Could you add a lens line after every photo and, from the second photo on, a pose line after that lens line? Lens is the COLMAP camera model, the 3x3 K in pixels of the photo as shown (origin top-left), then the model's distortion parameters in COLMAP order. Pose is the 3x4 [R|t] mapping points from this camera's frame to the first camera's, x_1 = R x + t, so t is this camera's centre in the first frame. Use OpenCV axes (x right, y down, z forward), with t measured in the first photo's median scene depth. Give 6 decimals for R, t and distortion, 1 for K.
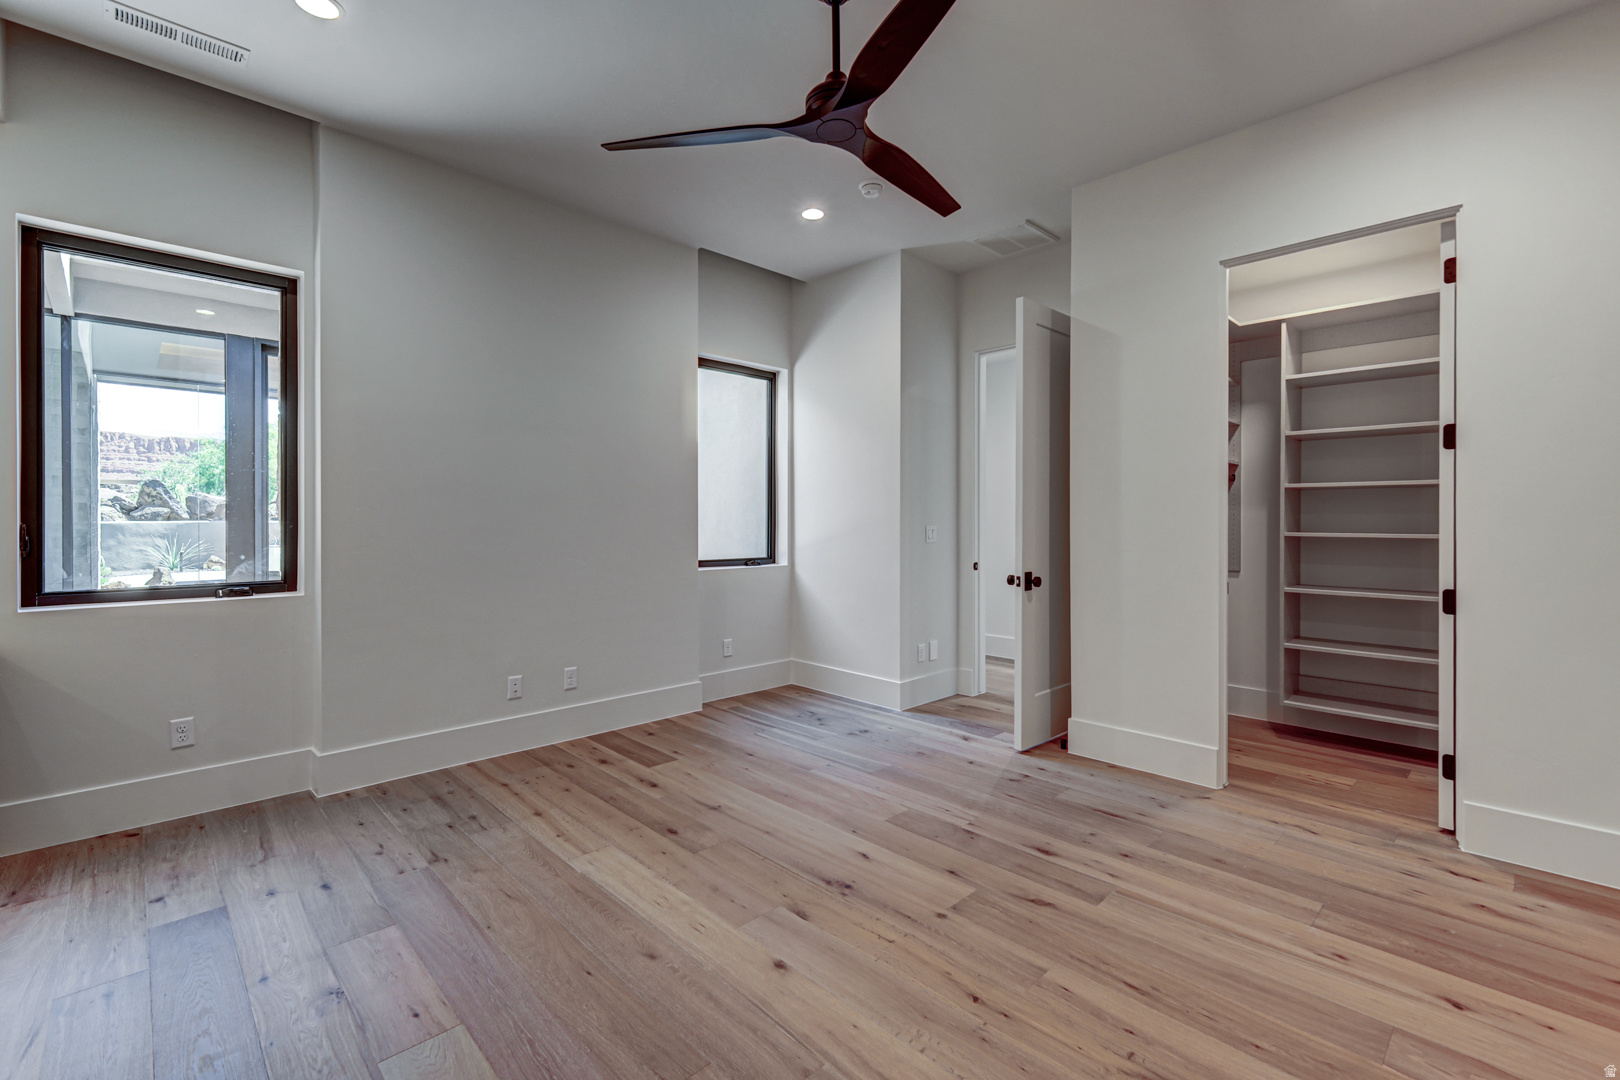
lens RADIAL K [[708.9, 0, 809.7], [0, 708.9, 530.1], [0, 0, 1]] dist [0.003334, -0.001048]
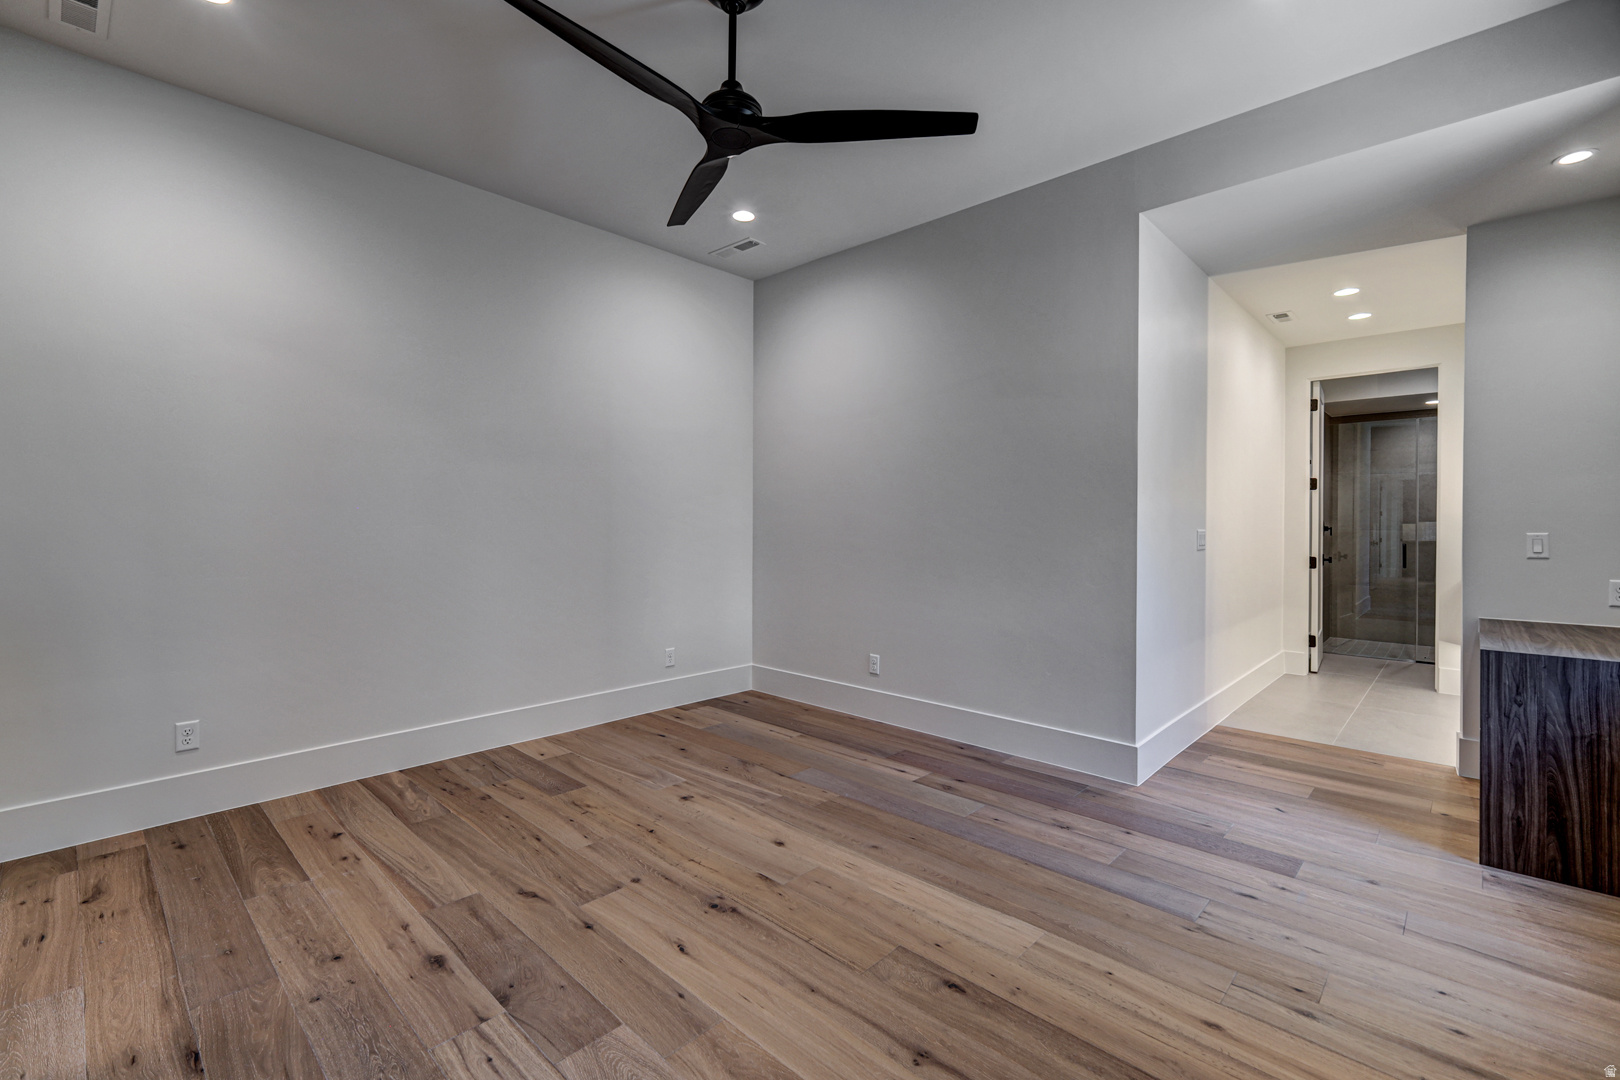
lens RADIAL K [[708.9, 0, 809.5], [0, 708.9, 531.9], [0, 0, 1]] dist [0.003334, -0.001048]
pose [[-0.998960, -0.003220, -0.045476, -0.025345], [-0.004526, 0.999580, 0.028641, -0.023717], [0.045365, 0.028817, -0.998555, 1.695909]]
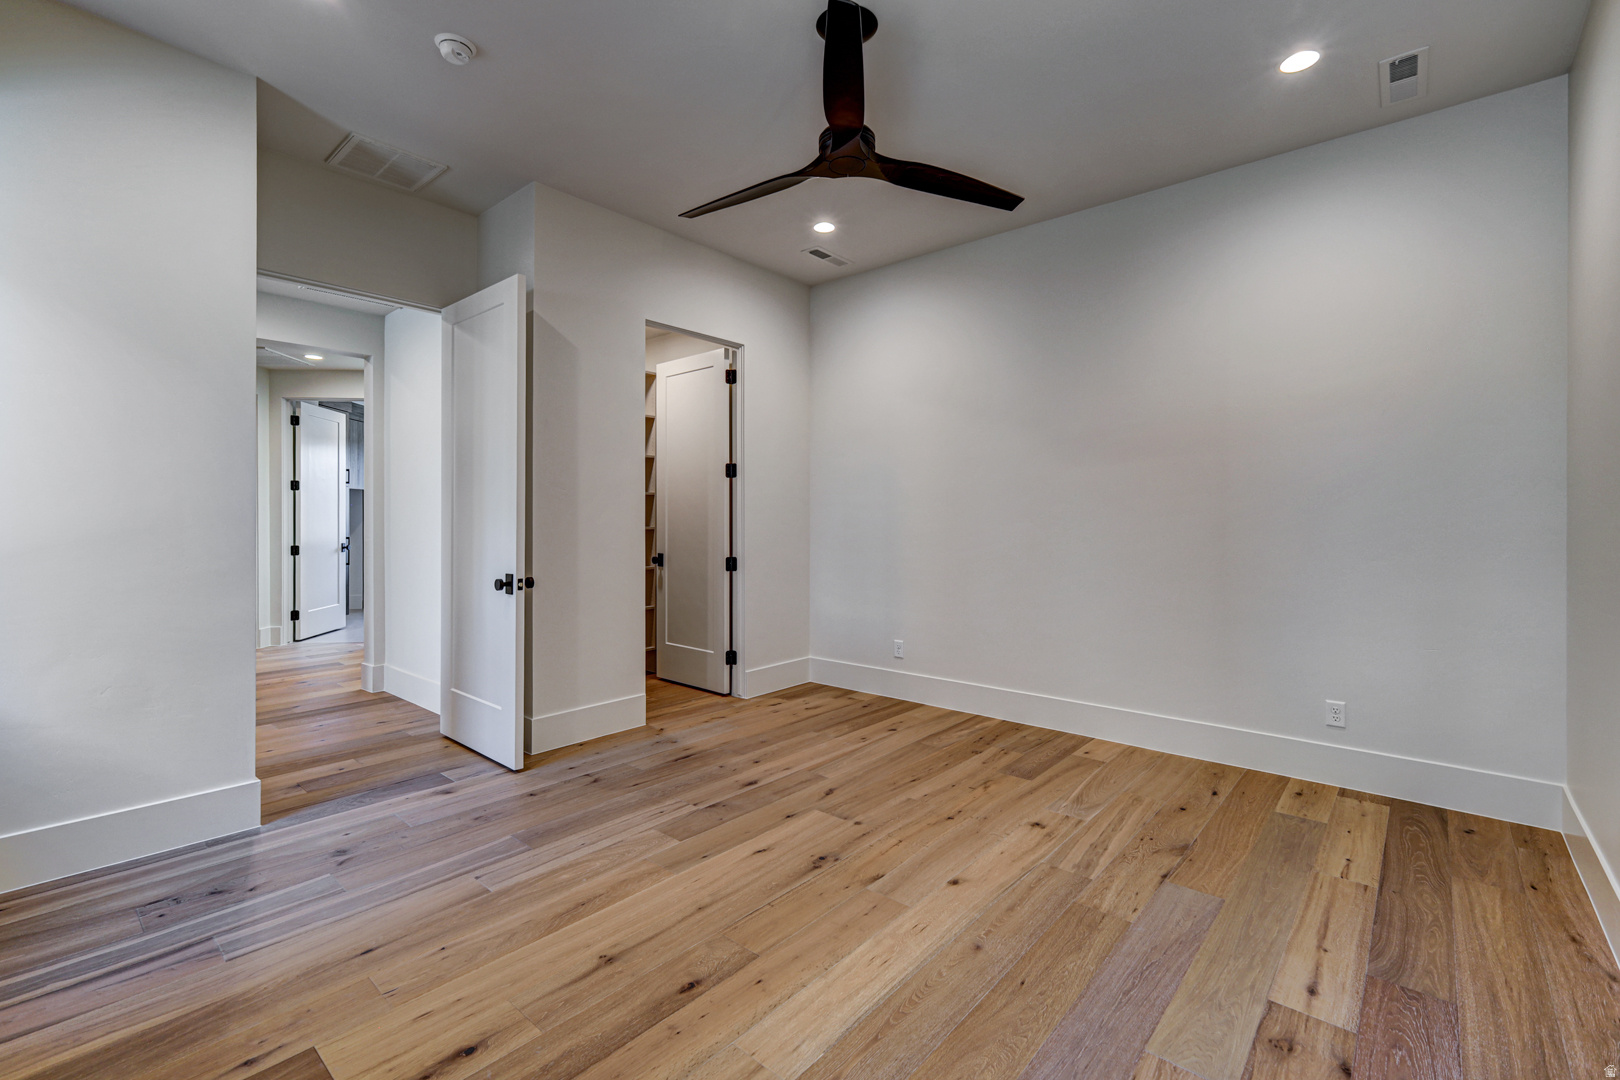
lens RADIAL K [[708.9, 0, 808.3], [0, 708.9, 524.1], [0, 0, 1]] dist [0.003334, -0.001048]
pose [[-0.085246, -0.008386, 0.996325, -0.883528], [0.011808, 0.999886, 0.009427, -0.012555], [-0.996290, 0.012568, -0.085138, 0.966248]]
